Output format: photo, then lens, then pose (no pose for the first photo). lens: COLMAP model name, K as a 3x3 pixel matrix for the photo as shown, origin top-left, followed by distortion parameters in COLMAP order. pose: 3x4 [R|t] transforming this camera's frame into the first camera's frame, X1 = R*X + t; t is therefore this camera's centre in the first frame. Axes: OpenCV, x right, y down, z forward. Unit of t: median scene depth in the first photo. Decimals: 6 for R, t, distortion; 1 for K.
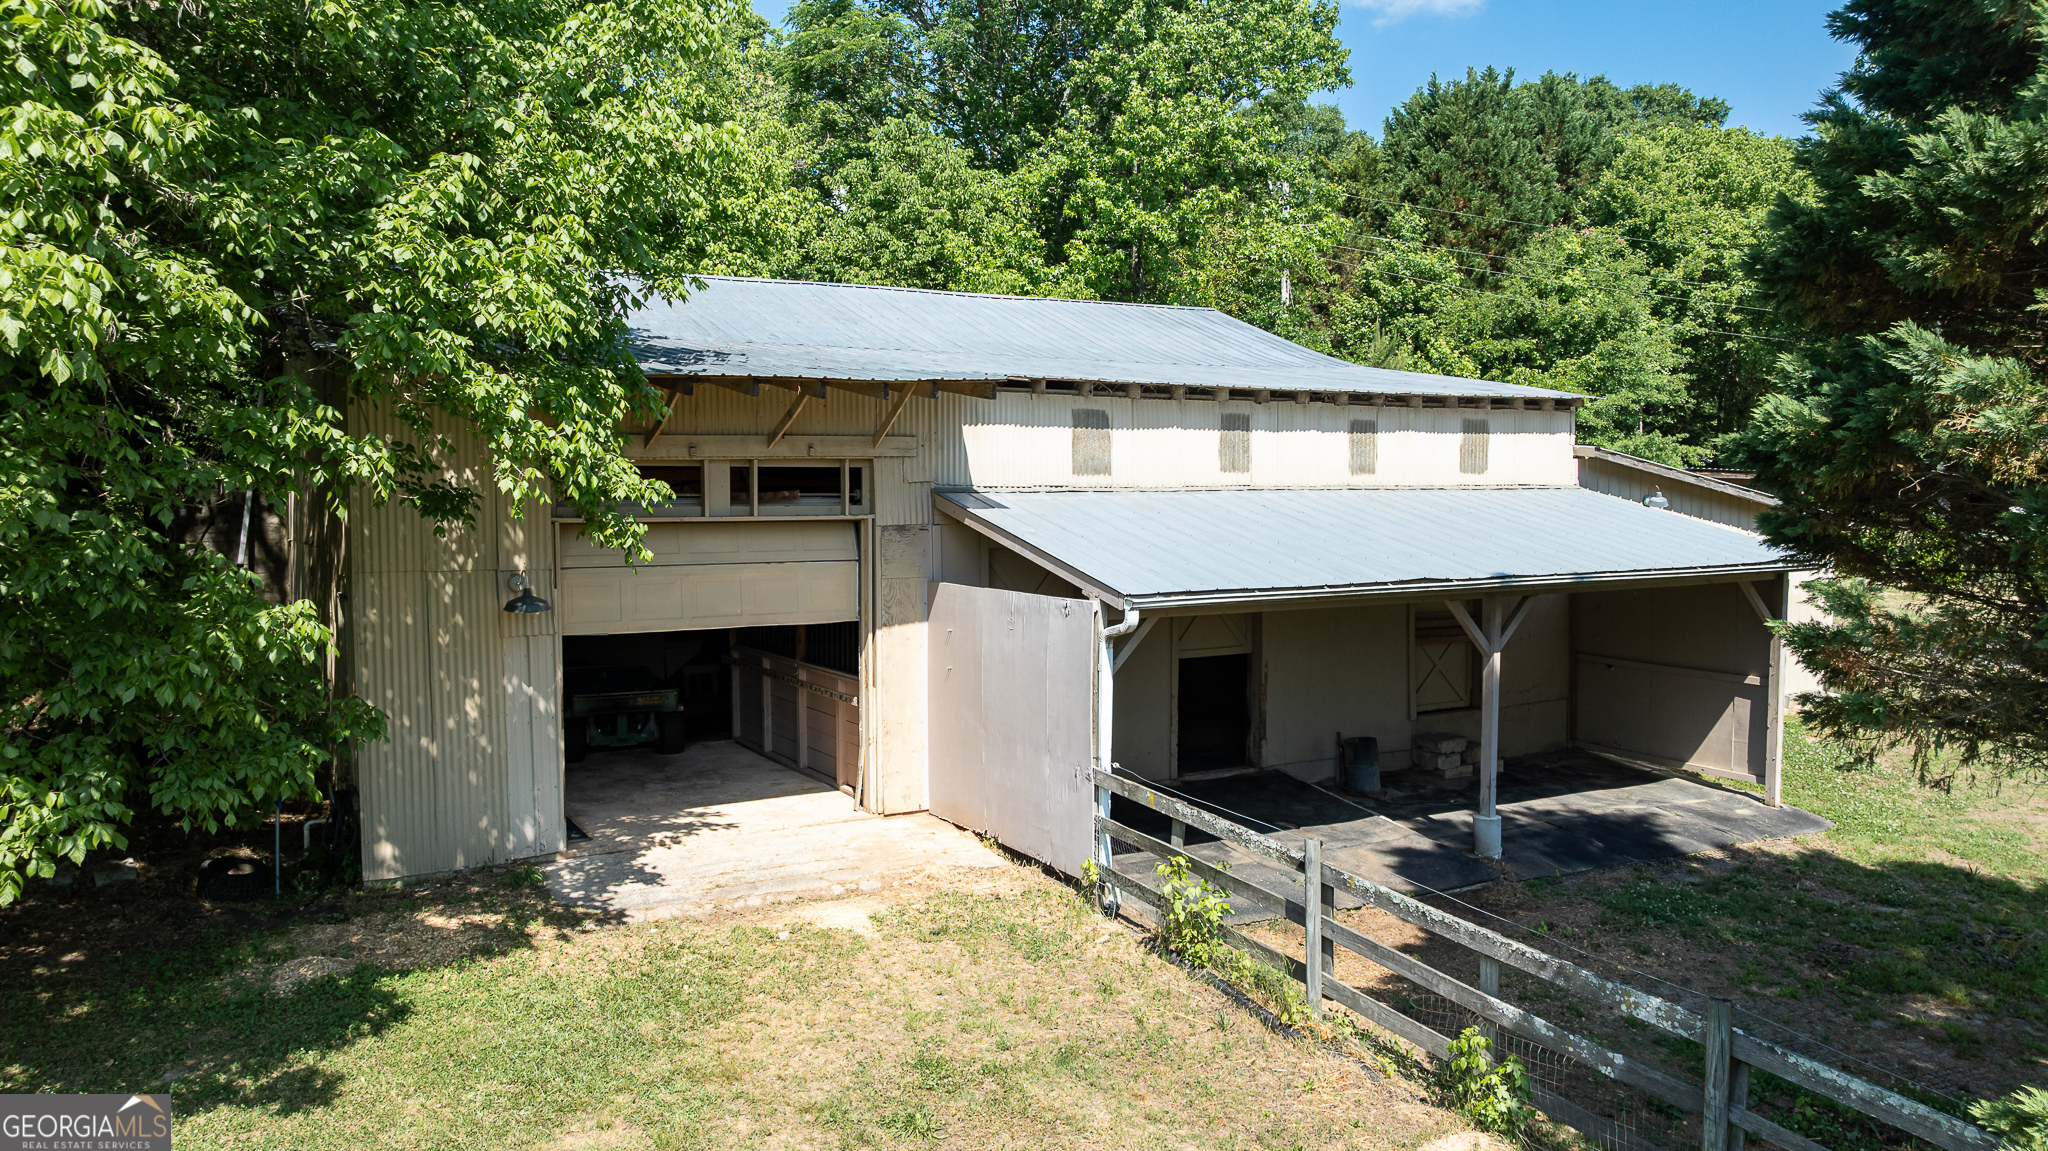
lens RADIAL K [[1441.0, 0, 1030.1], [0, 1441.0, 573.0], [0, 0, 1]] dist [-0.034197, 0.032262]
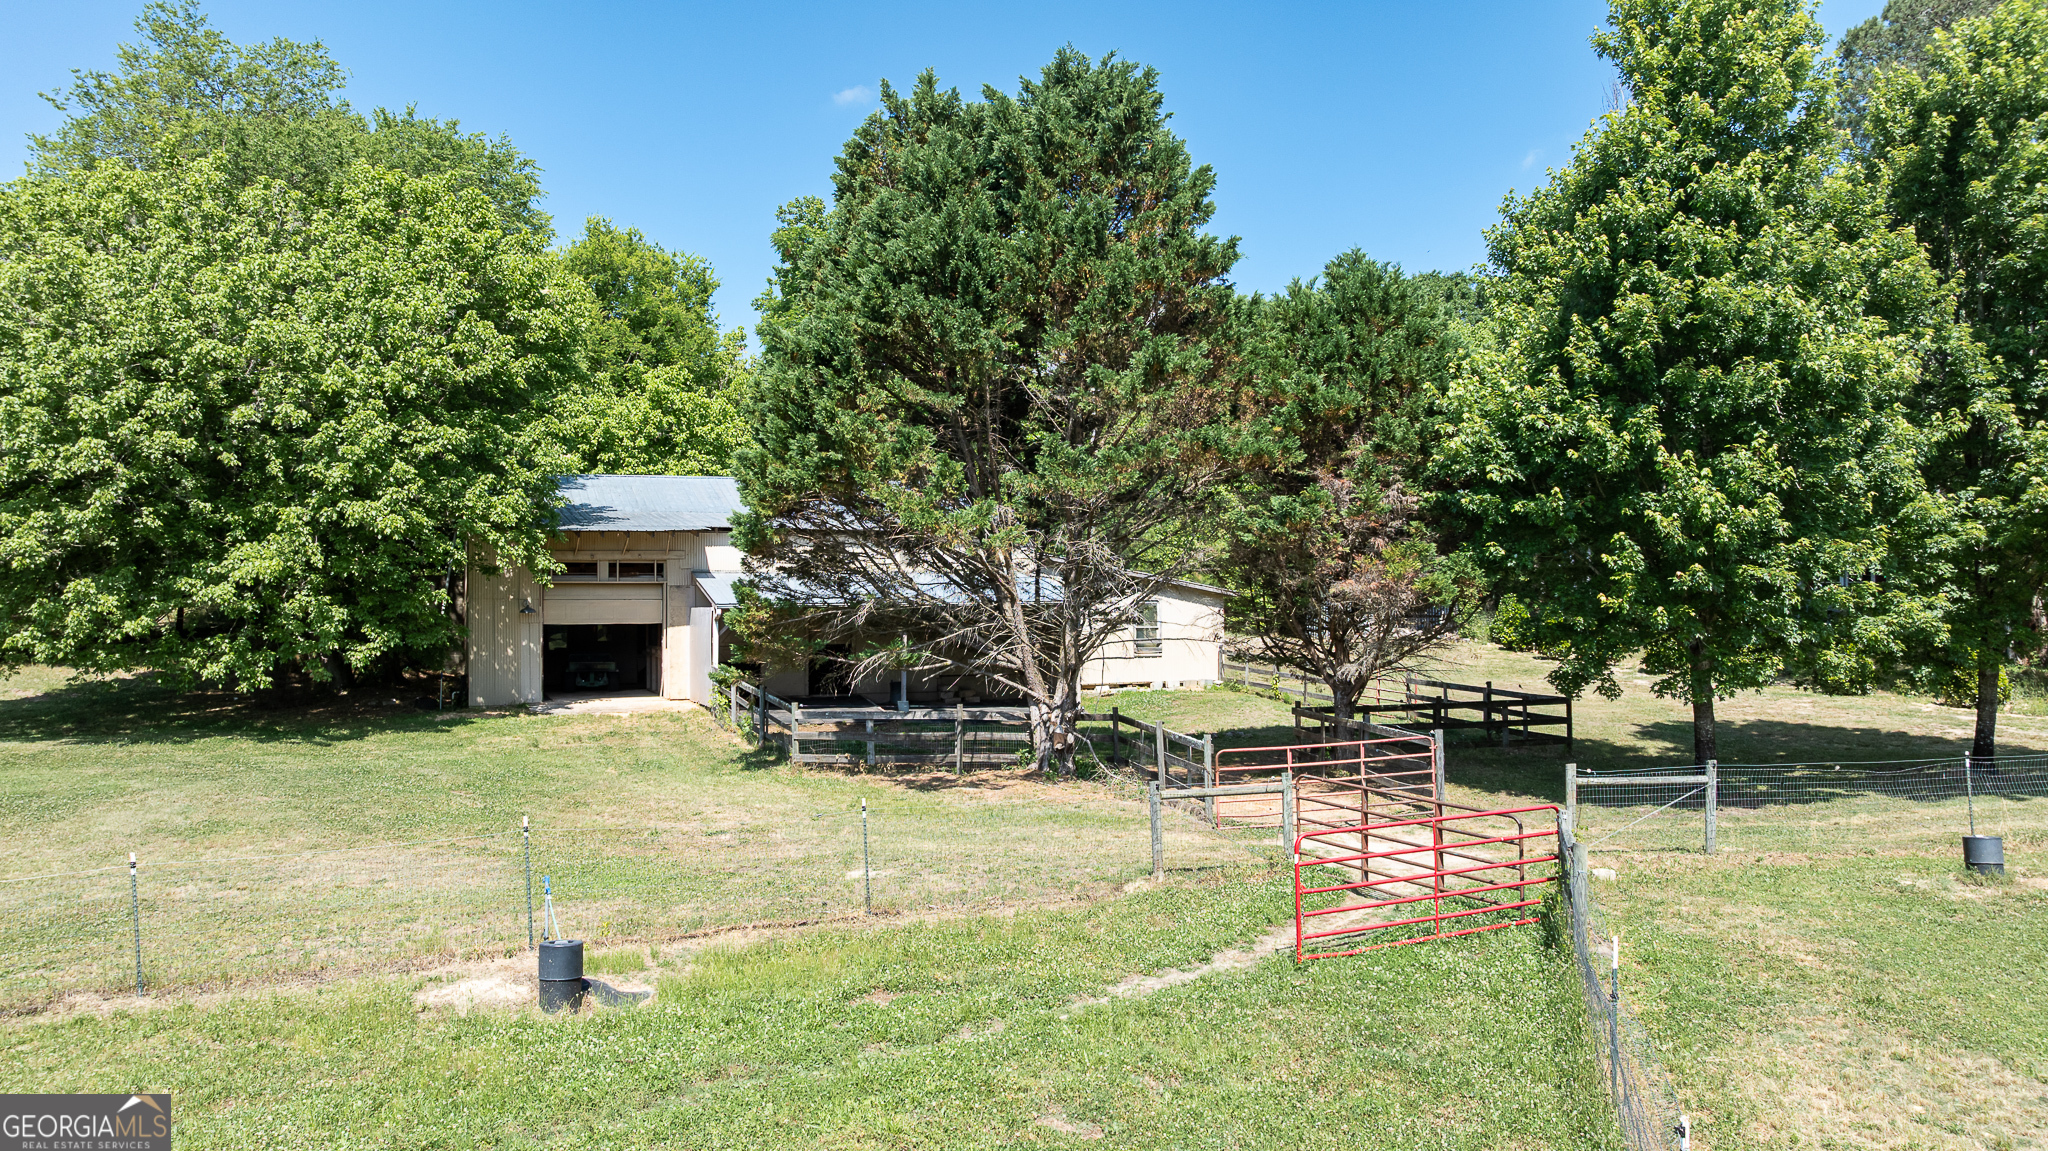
lens RADIAL K [[1441.0, 0, 1017.0], [0, 1441.0, 573.3], [0, 0, 1]] dist [-0.034197, 0.032262]
pose [[0.989482, -0.002784, -0.144632, 0.963066], [-0.009684, 0.996297, -0.085430, 0.172872], [0.144334, 0.085932, 0.985791, -1.580985]]
